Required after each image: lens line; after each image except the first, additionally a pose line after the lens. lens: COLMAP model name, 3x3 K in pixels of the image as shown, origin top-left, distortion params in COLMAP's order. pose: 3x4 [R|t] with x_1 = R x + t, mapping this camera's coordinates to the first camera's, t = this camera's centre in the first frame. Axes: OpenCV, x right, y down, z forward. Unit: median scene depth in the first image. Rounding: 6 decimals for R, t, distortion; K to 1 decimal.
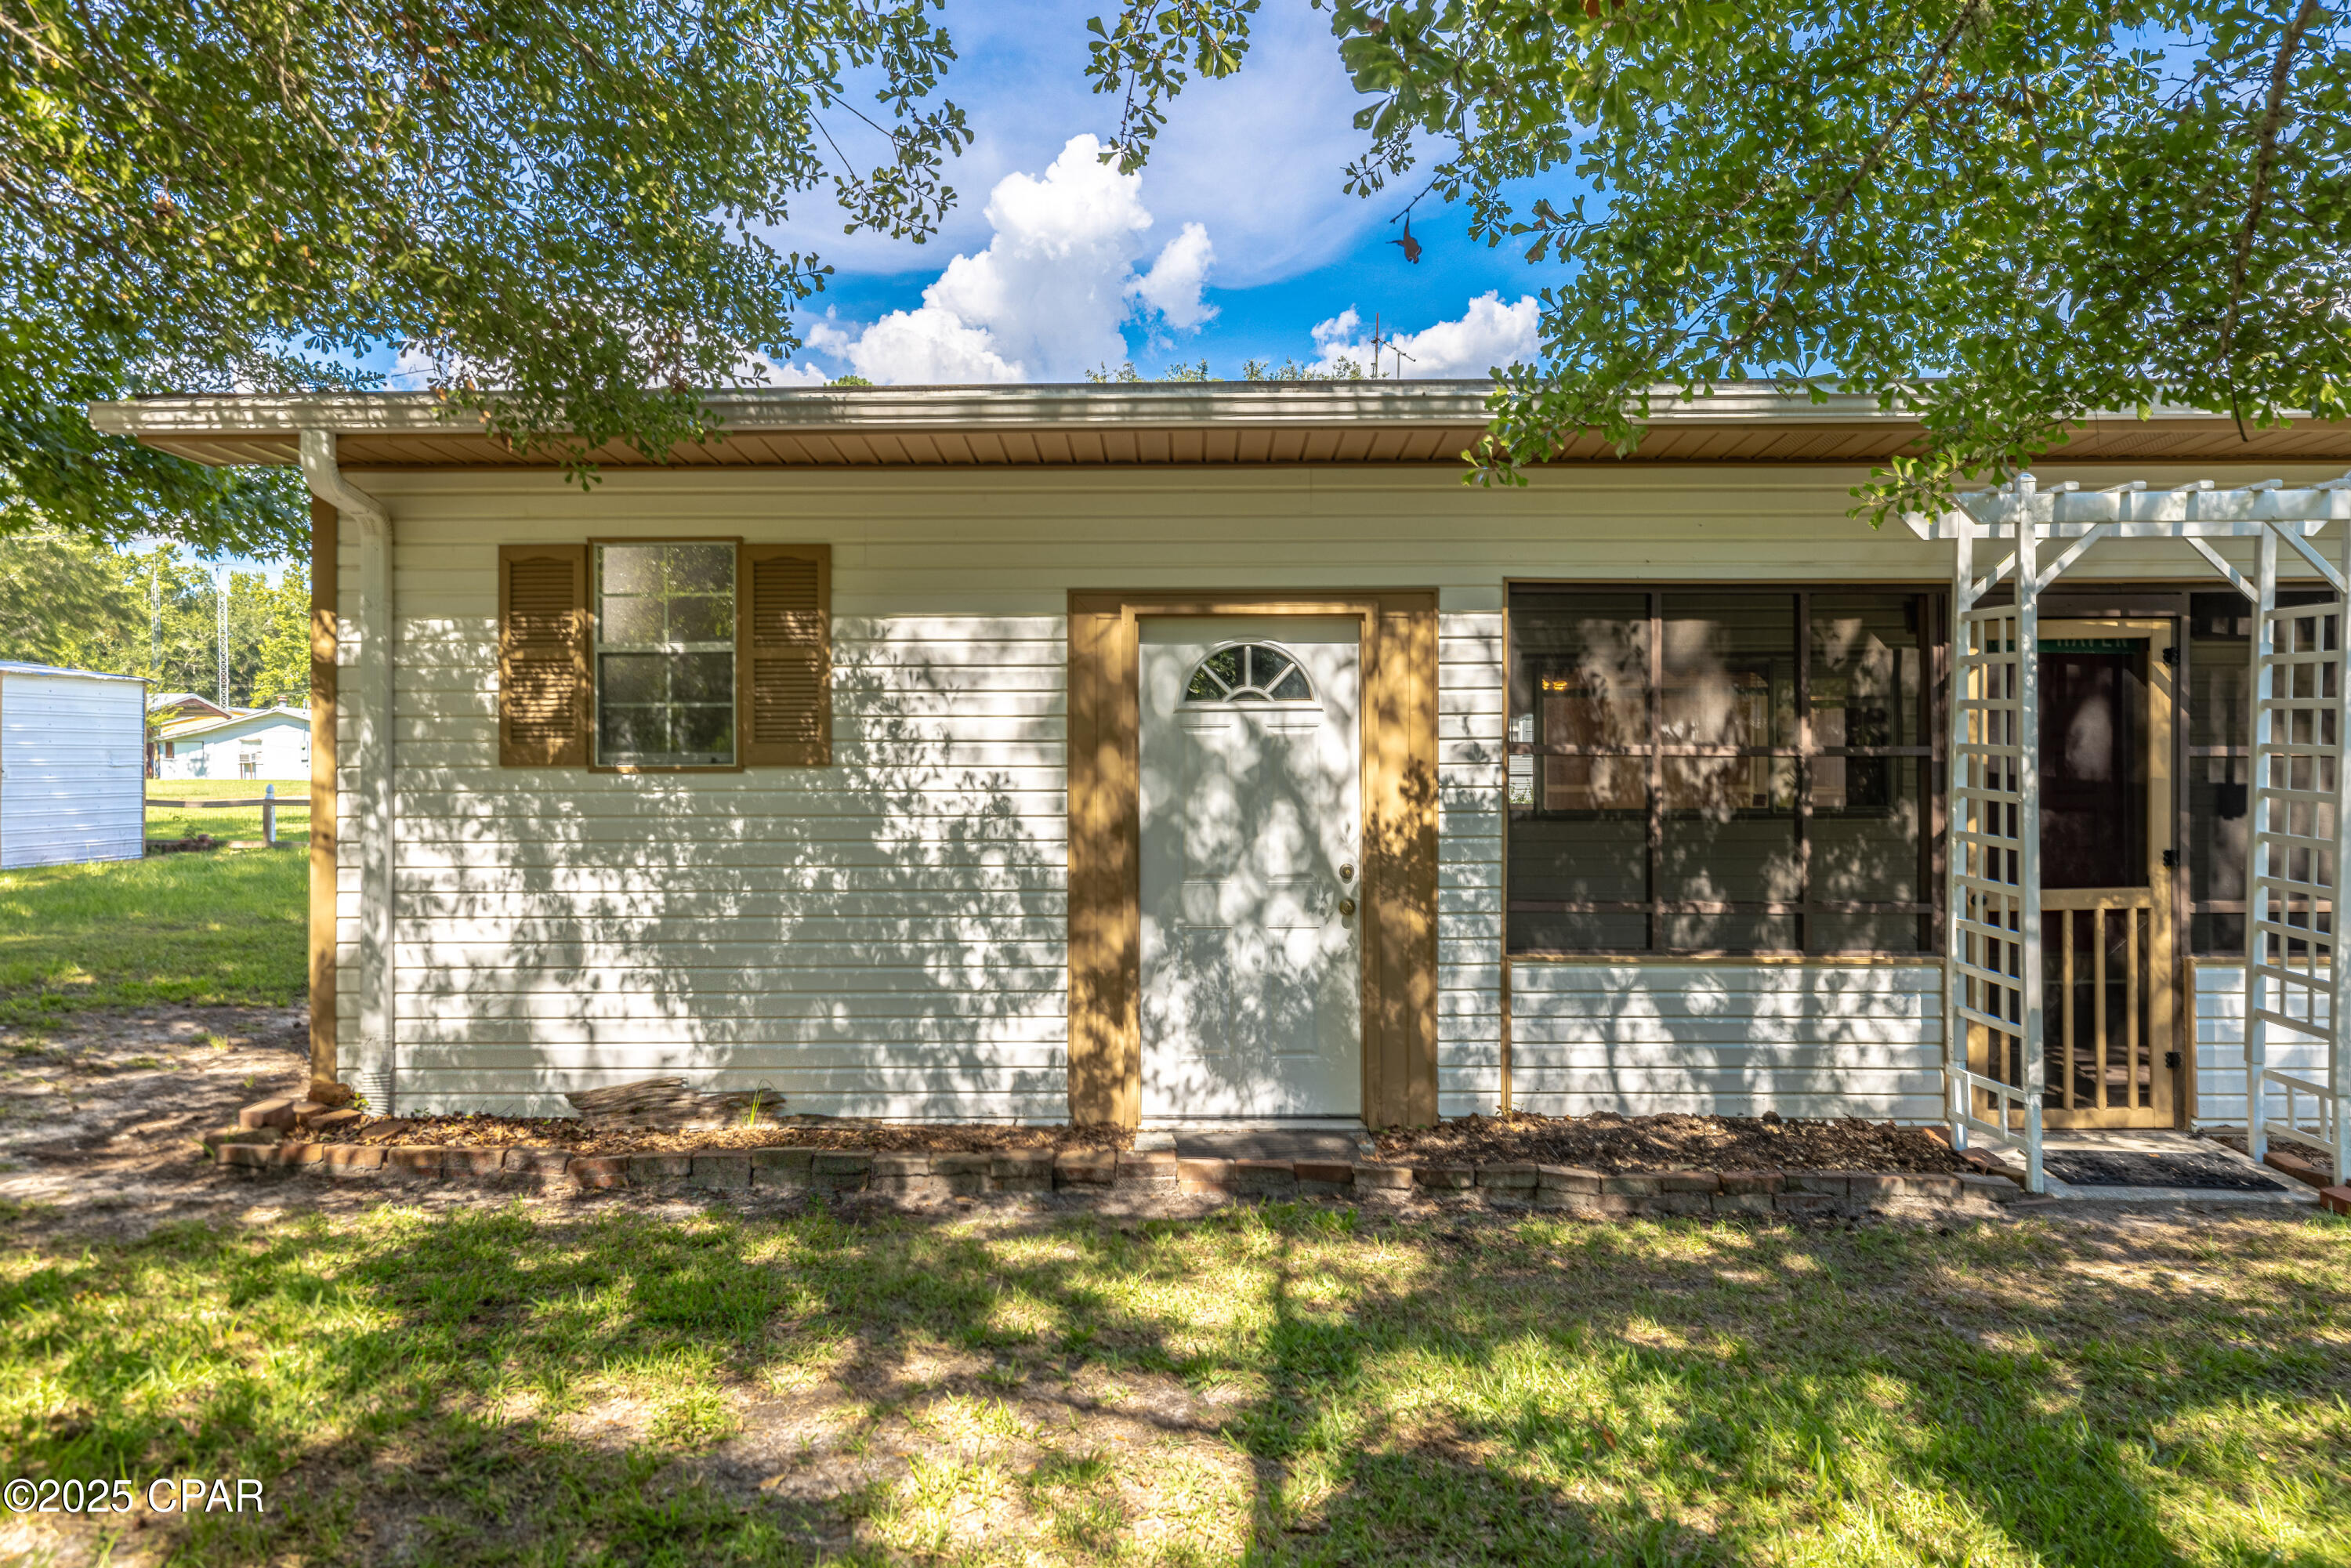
lens RADIAL K [[1693.1, 0, 1175.4], [0, 1693.1, 789.1], [0, 0, 1]] dist [0.004800, 0.001496]
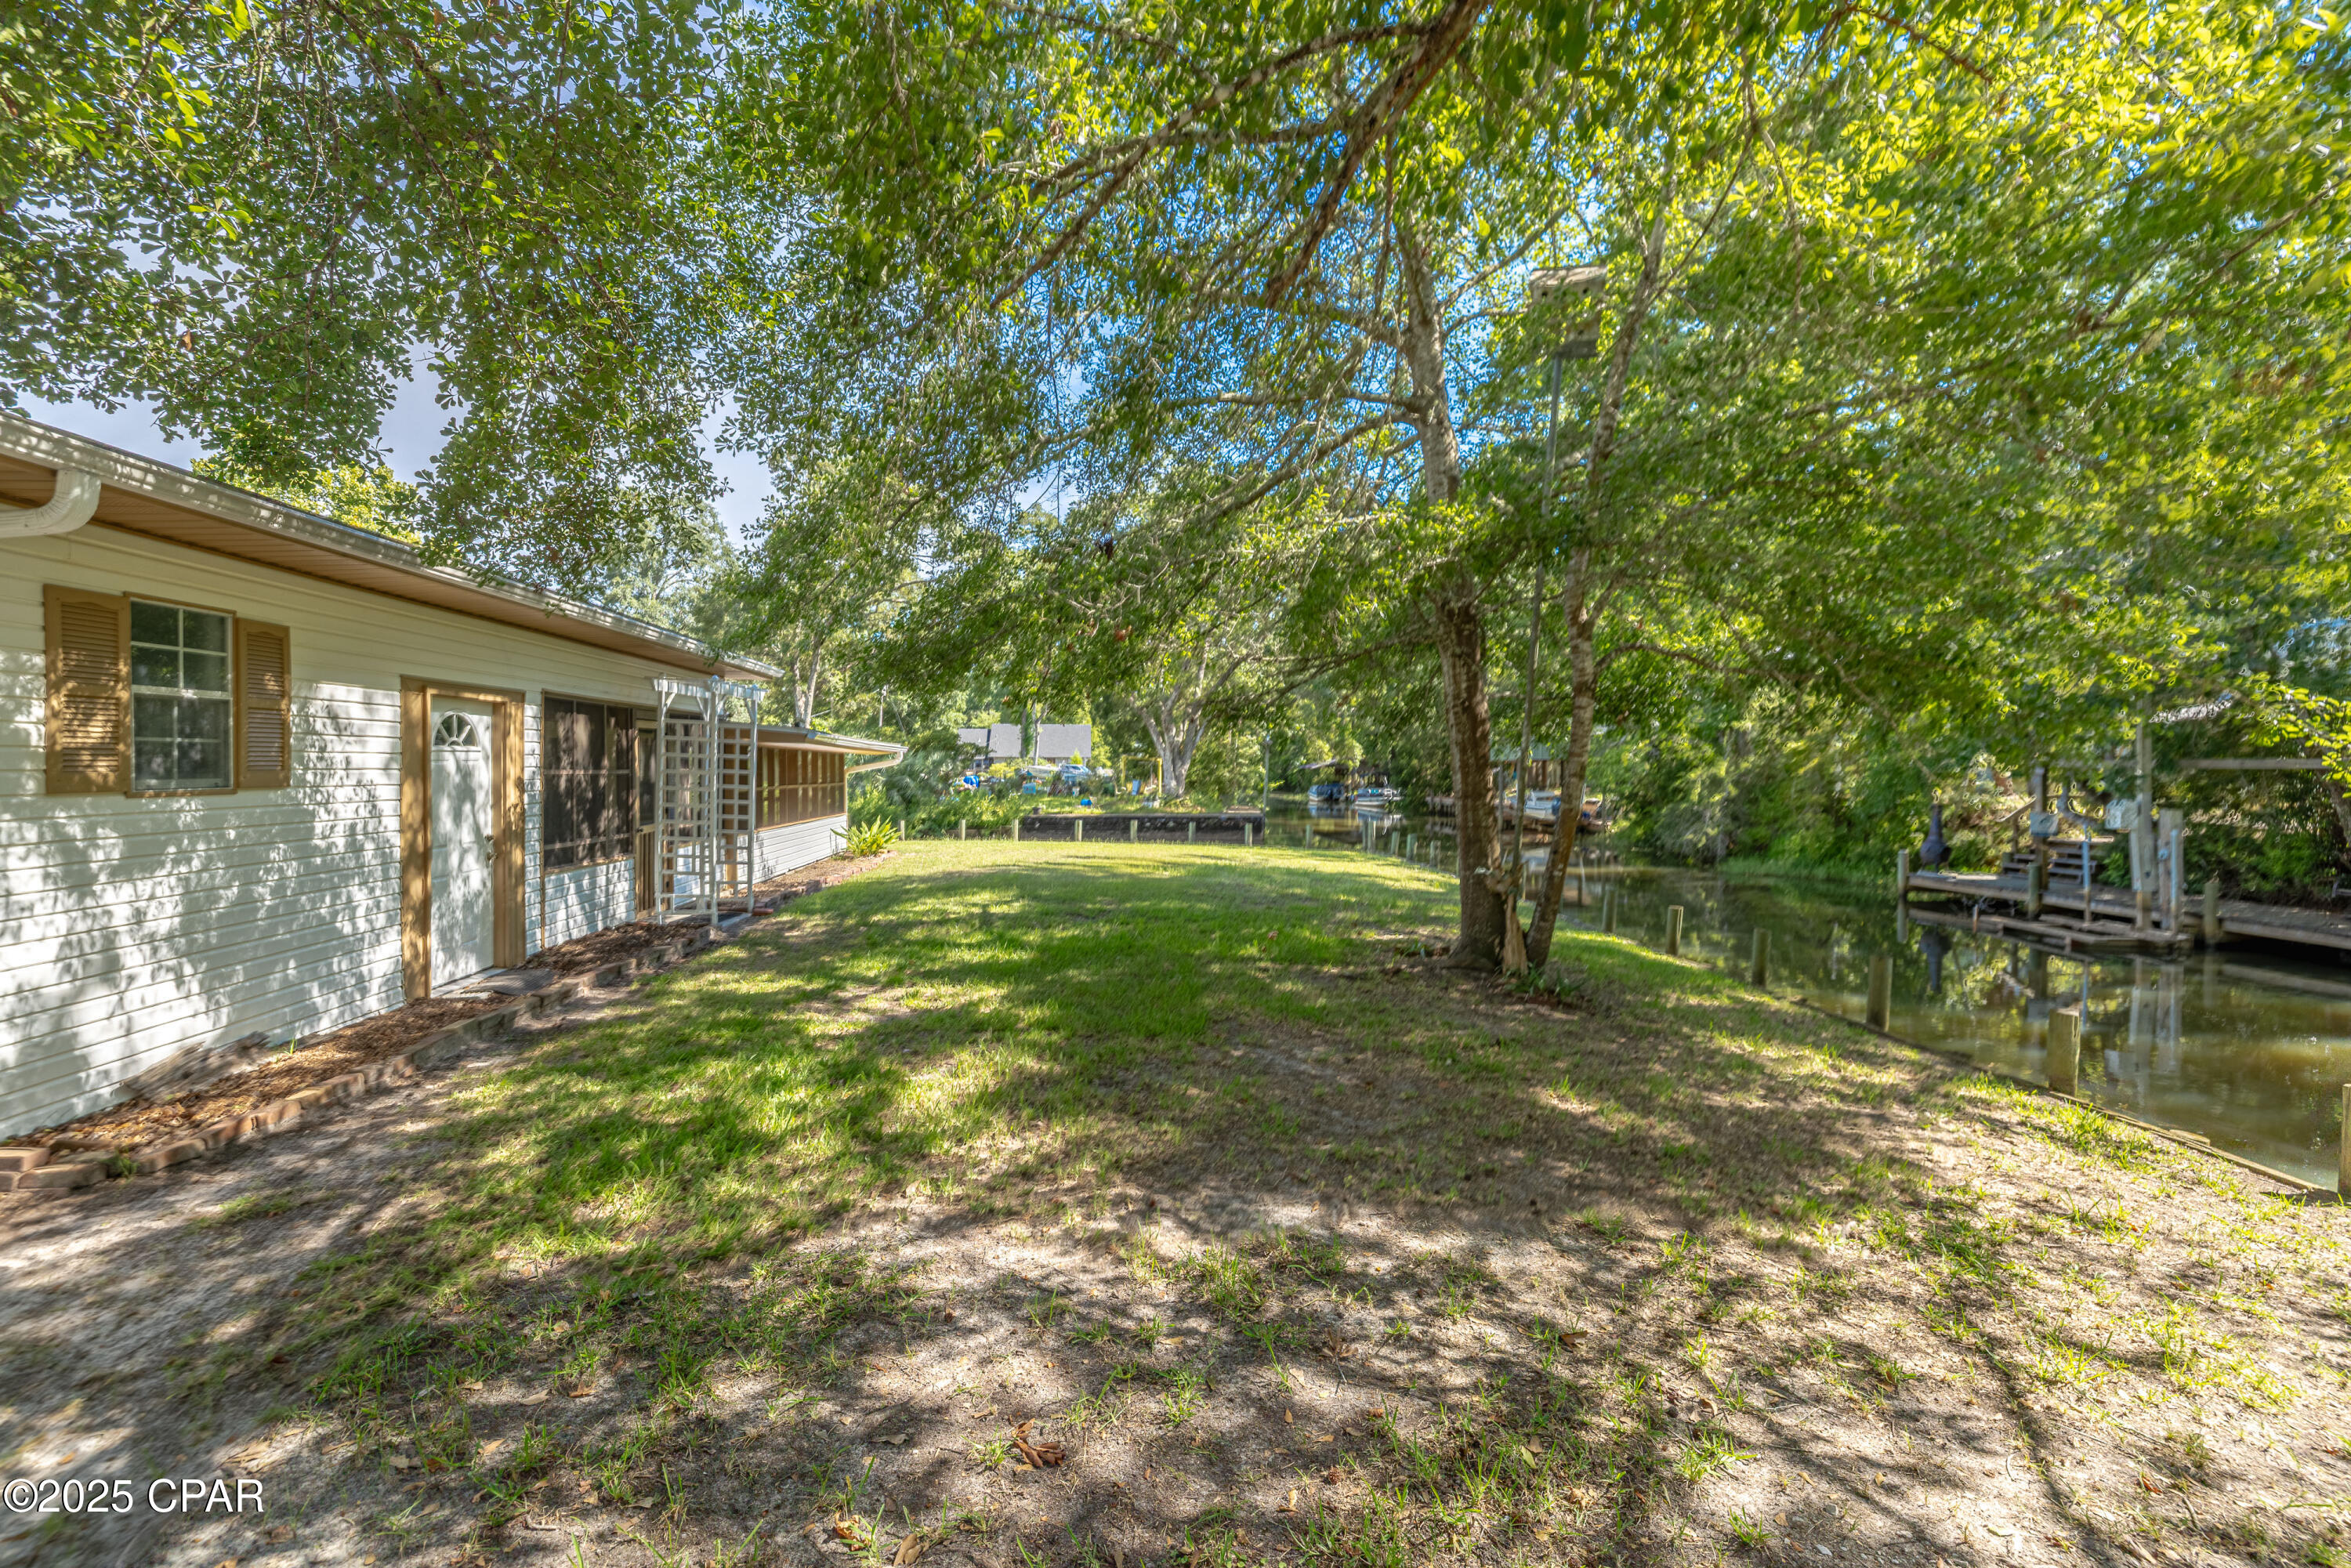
lens RADIAL K [[1012.0, 0, 1179.0], [0, 1012.0, 774.0], [0, 0, 1]] dist [-0.004621, 0.001728]
pose [[-0.128818, -0.008288, 0.991634, -1.112092], [0.008823, 0.999916, 0.009503, -0.025993], [-0.991629, 0.009973, -0.128734, 0.386179]]
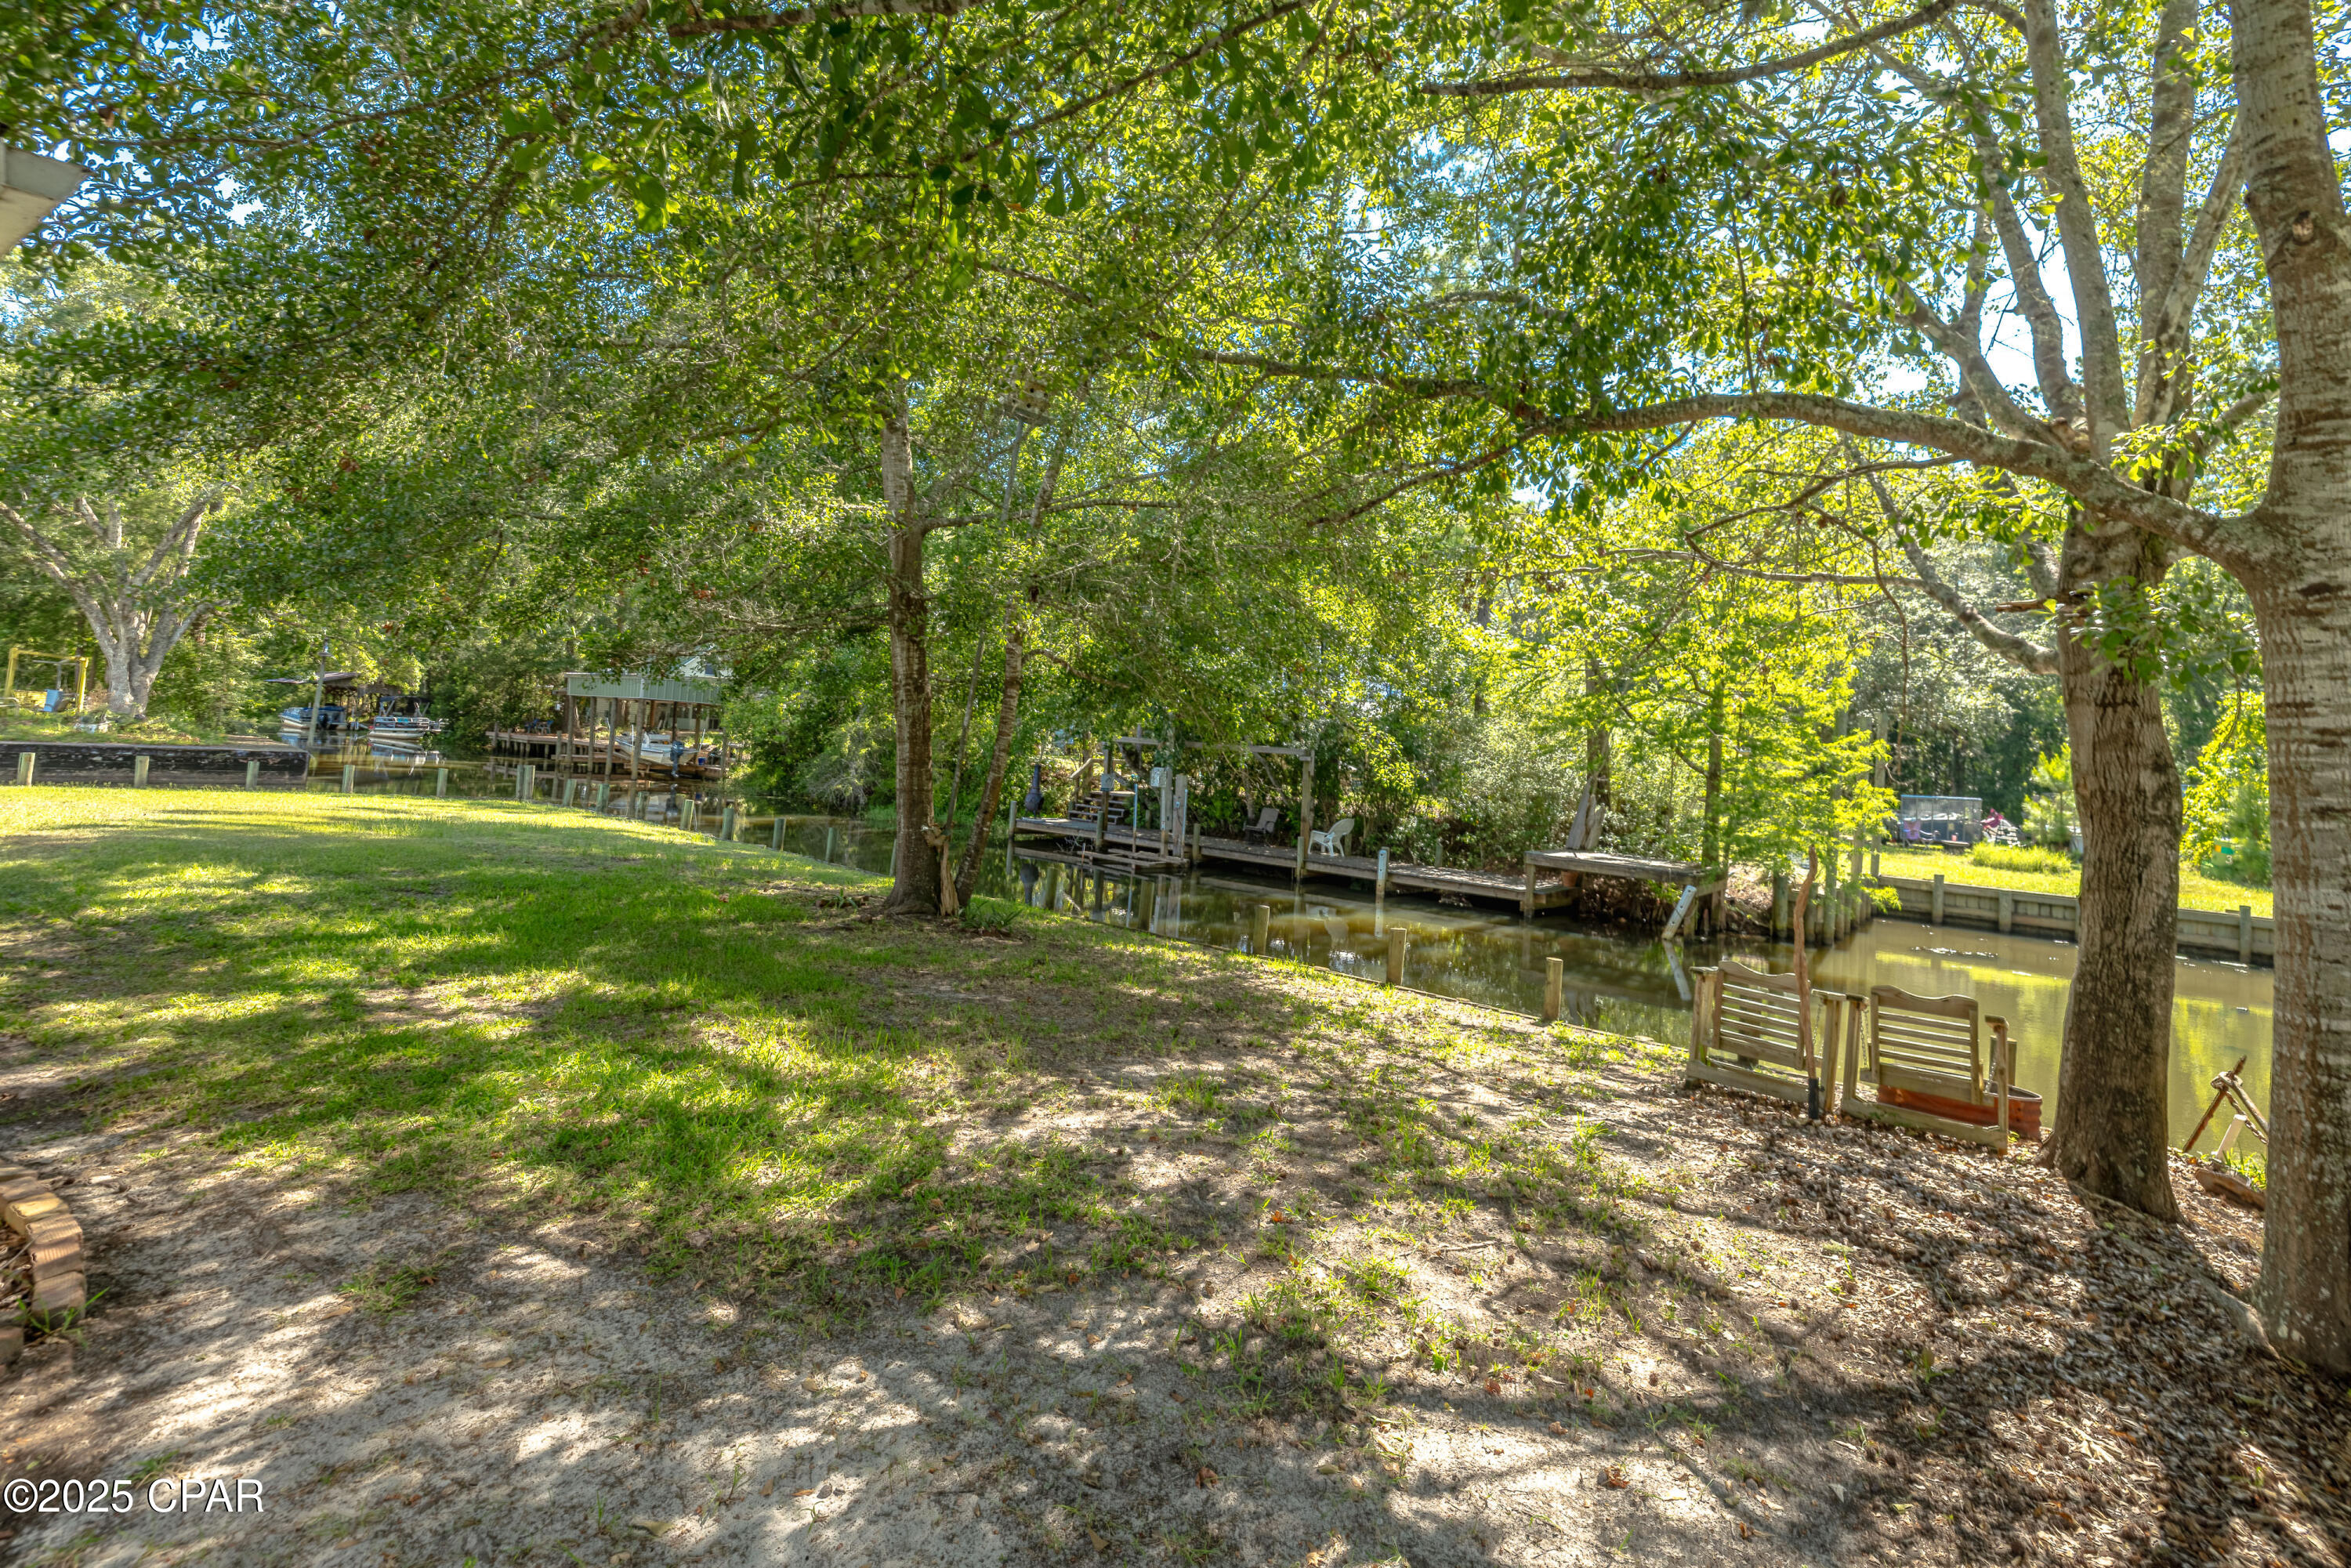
lens RADIAL K [[1012.0, 0, 1221.0], [0, 1012.0, 762.7], [0, 0, 1]] dist [-0.004621, 0.001728]
pose [[-0.841186, -0.068738, 0.536359, -1.050986], [-0.065628, 0.997533, 0.024916, -0.055579], [-0.536749, -0.014241, -0.843622, 0.949316]]
